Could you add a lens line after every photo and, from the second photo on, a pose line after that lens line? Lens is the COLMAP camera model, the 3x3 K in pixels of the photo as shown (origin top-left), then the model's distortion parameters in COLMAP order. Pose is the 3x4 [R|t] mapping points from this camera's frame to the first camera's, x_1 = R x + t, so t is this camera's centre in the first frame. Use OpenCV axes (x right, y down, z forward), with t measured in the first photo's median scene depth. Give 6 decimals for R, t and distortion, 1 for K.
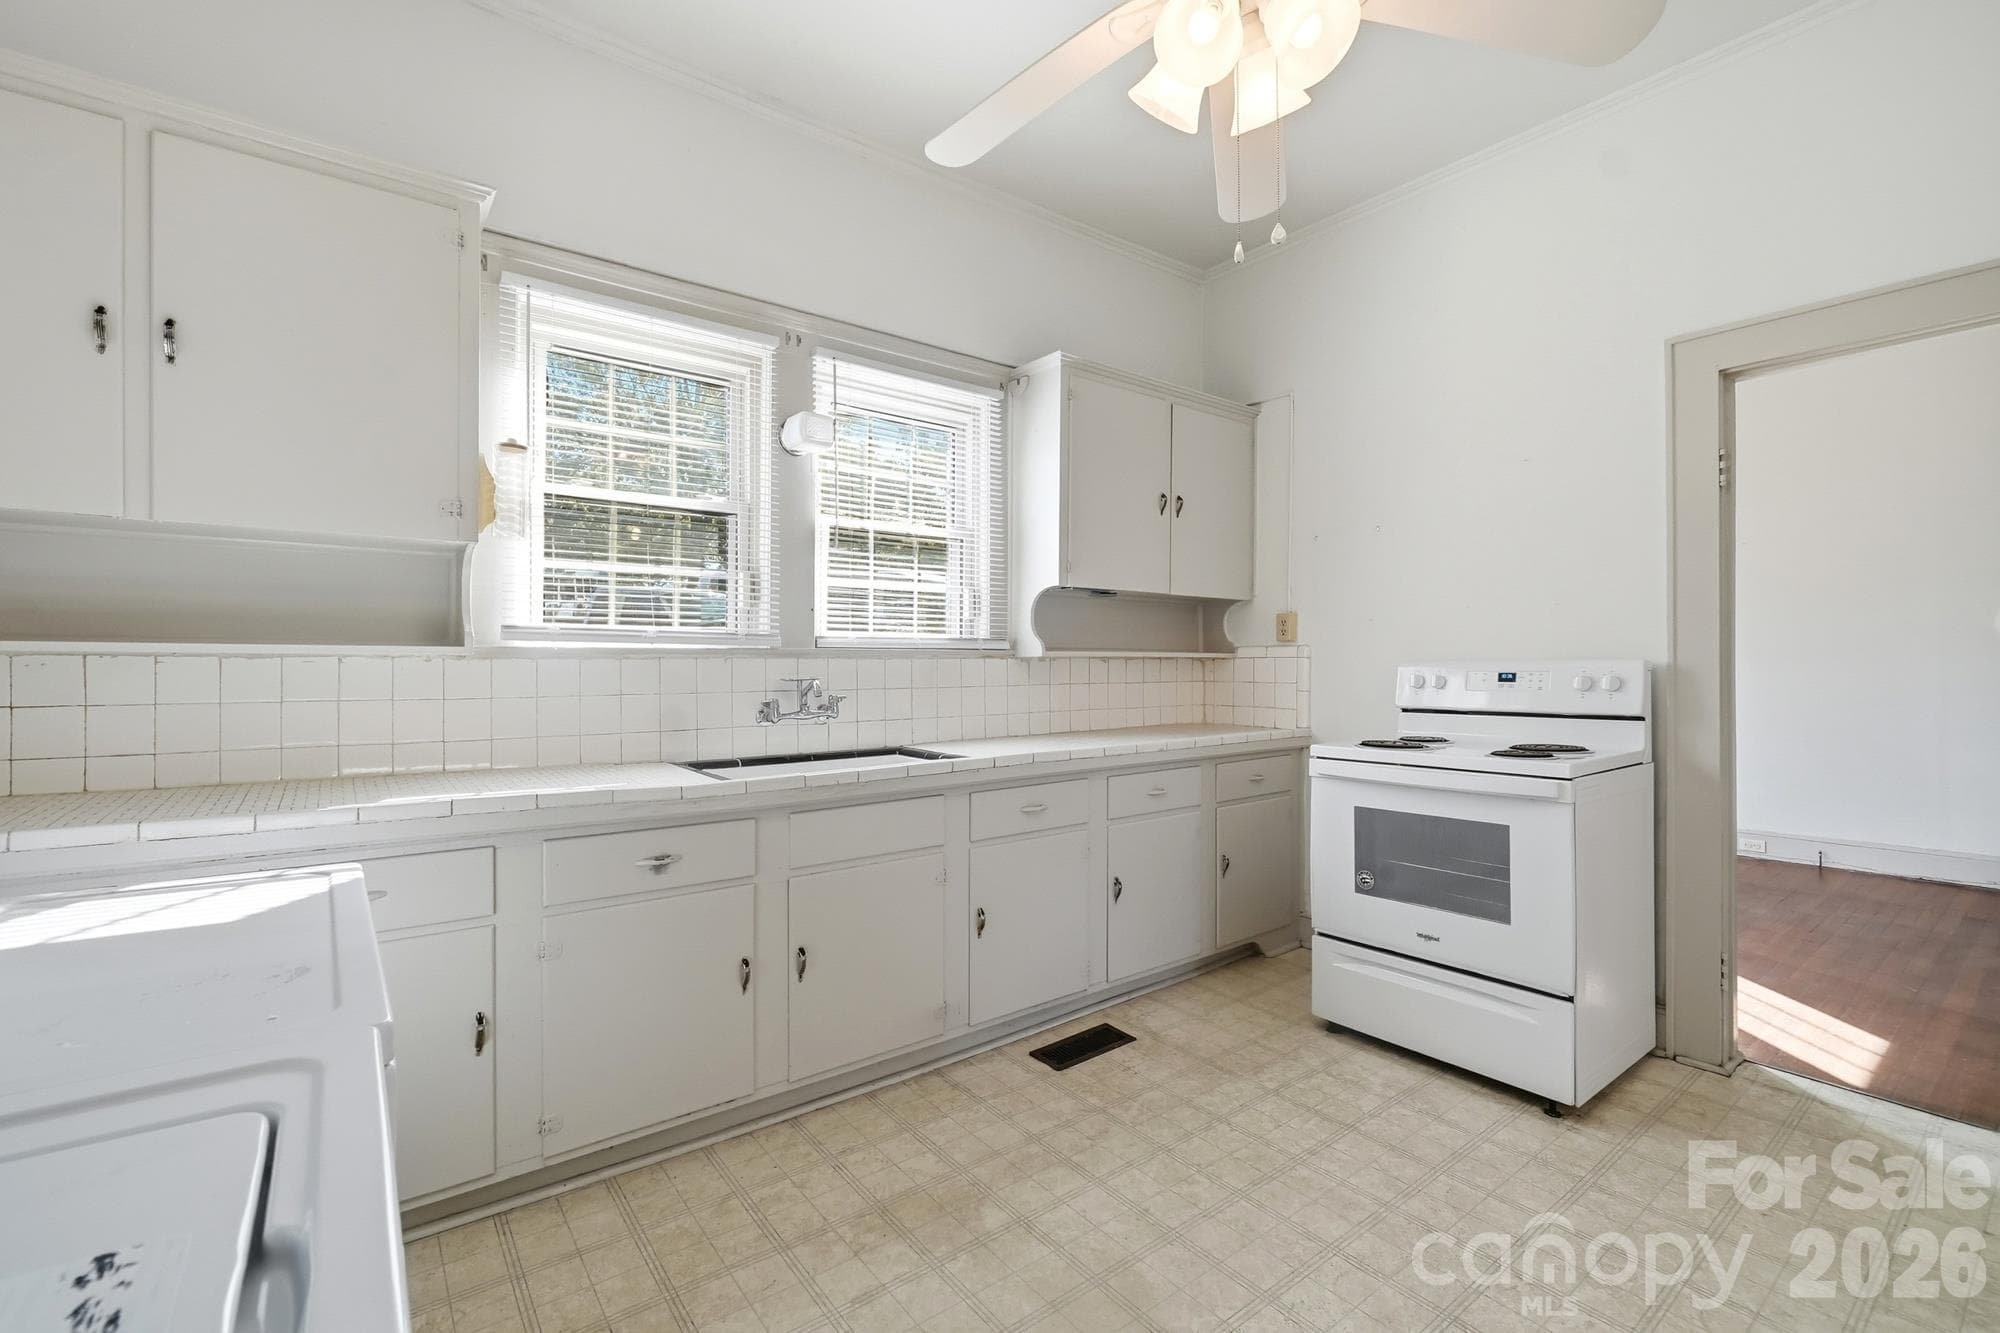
lens RADIAL K [[873.6, 0, 1005.5], [0, 873.6, 644.2], [0, 0, 1]] dist [-0.001320, -0.000267]
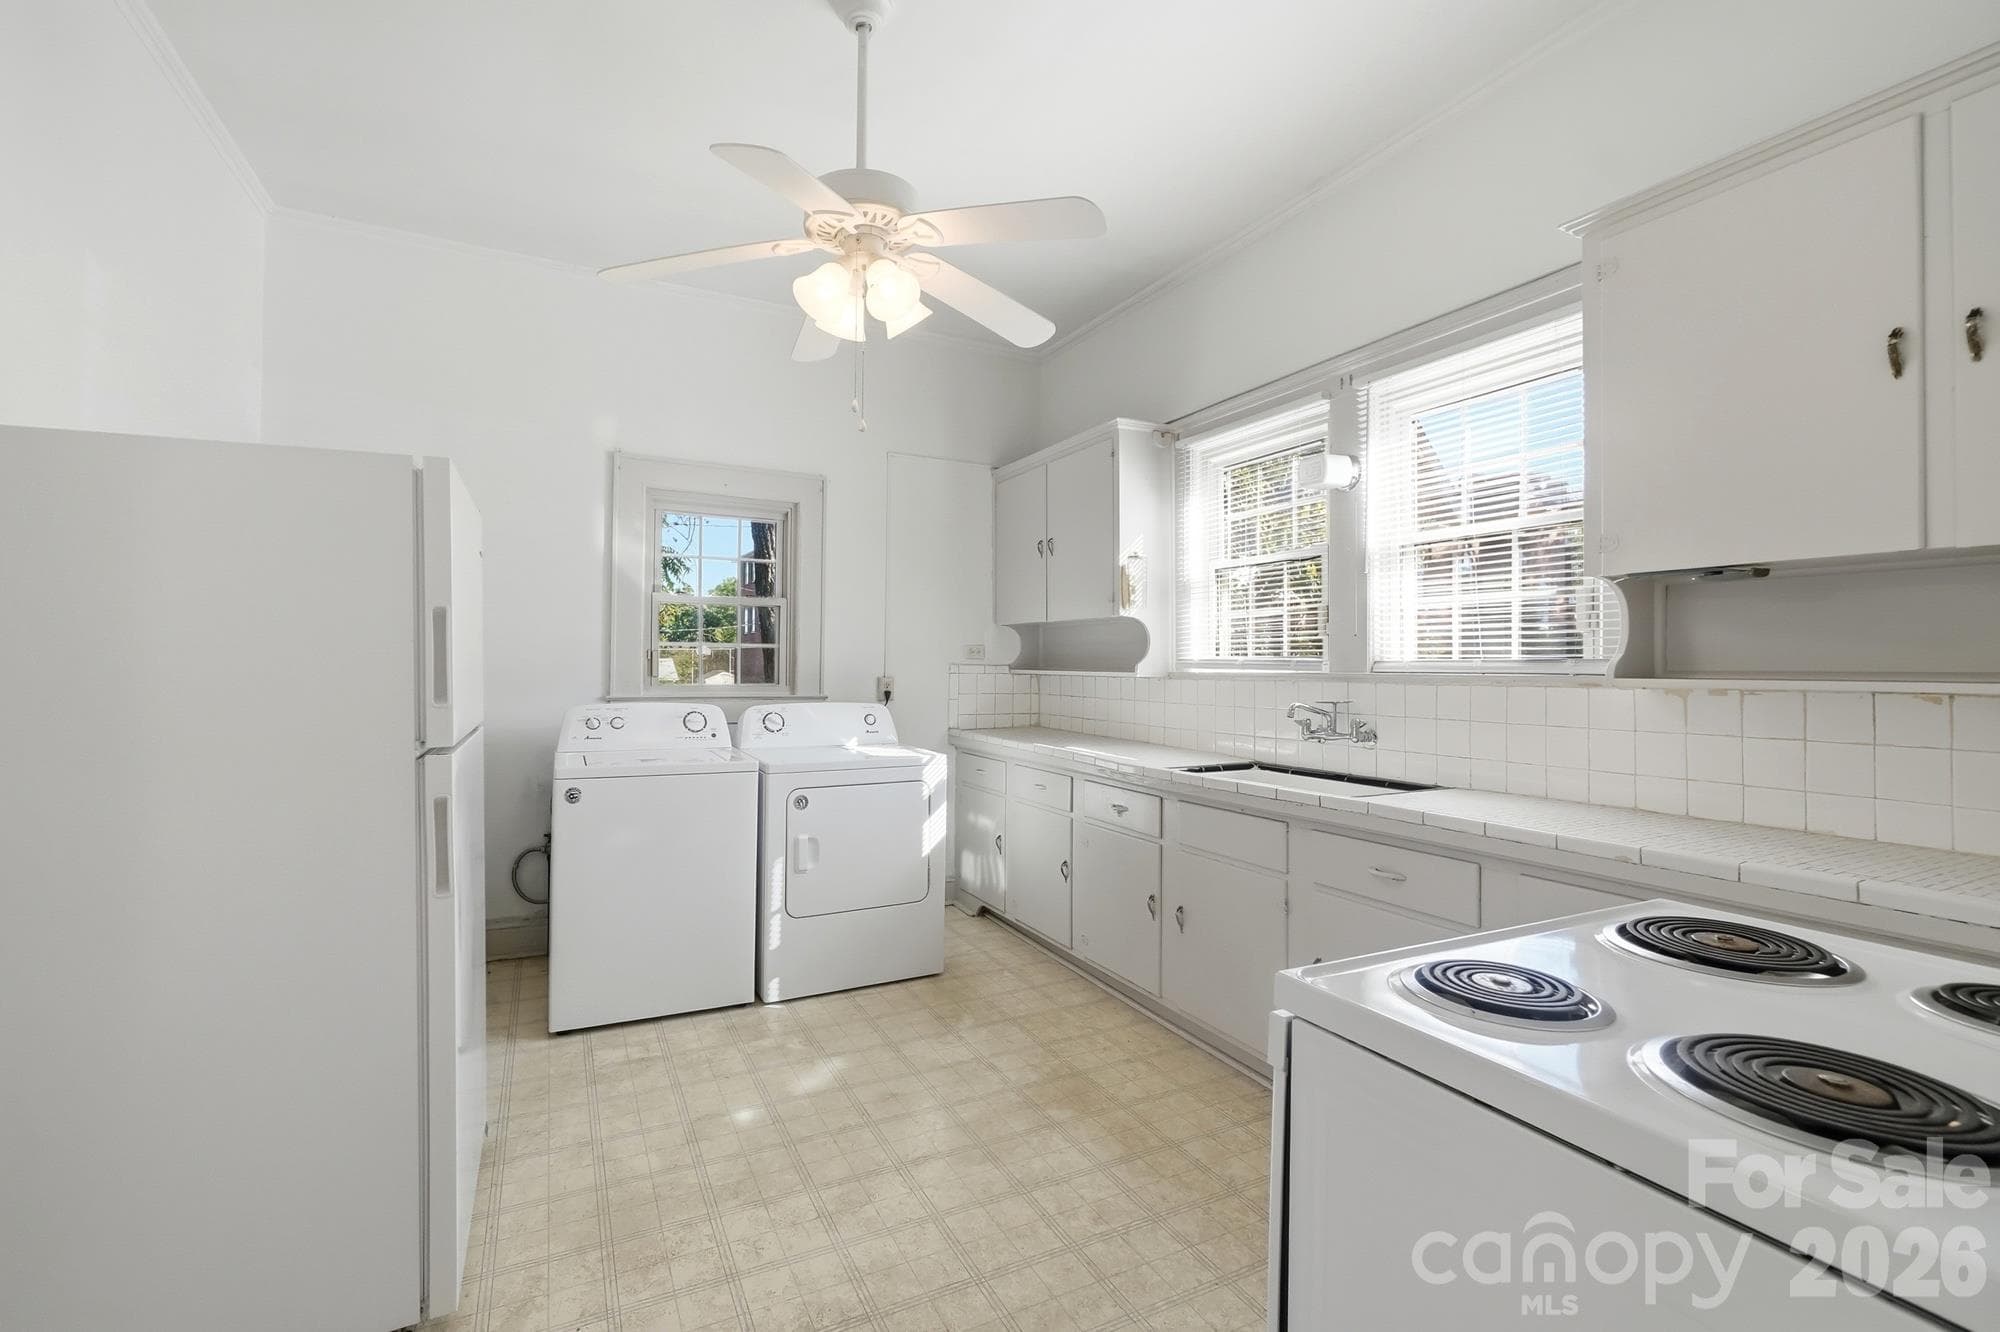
lens RADIAL K [[896.0, 0, 967.7], [0, 896.0, 628.8], [0, 0, 1]] dist [-0.000451, -0.000039]
pose [[-0.224284, -0.046471, -0.973415, 1.212406], [0.009498, 0.998711, -0.049867, 0.000606], [0.974478, -0.020430, -0.223553, 1.059609]]
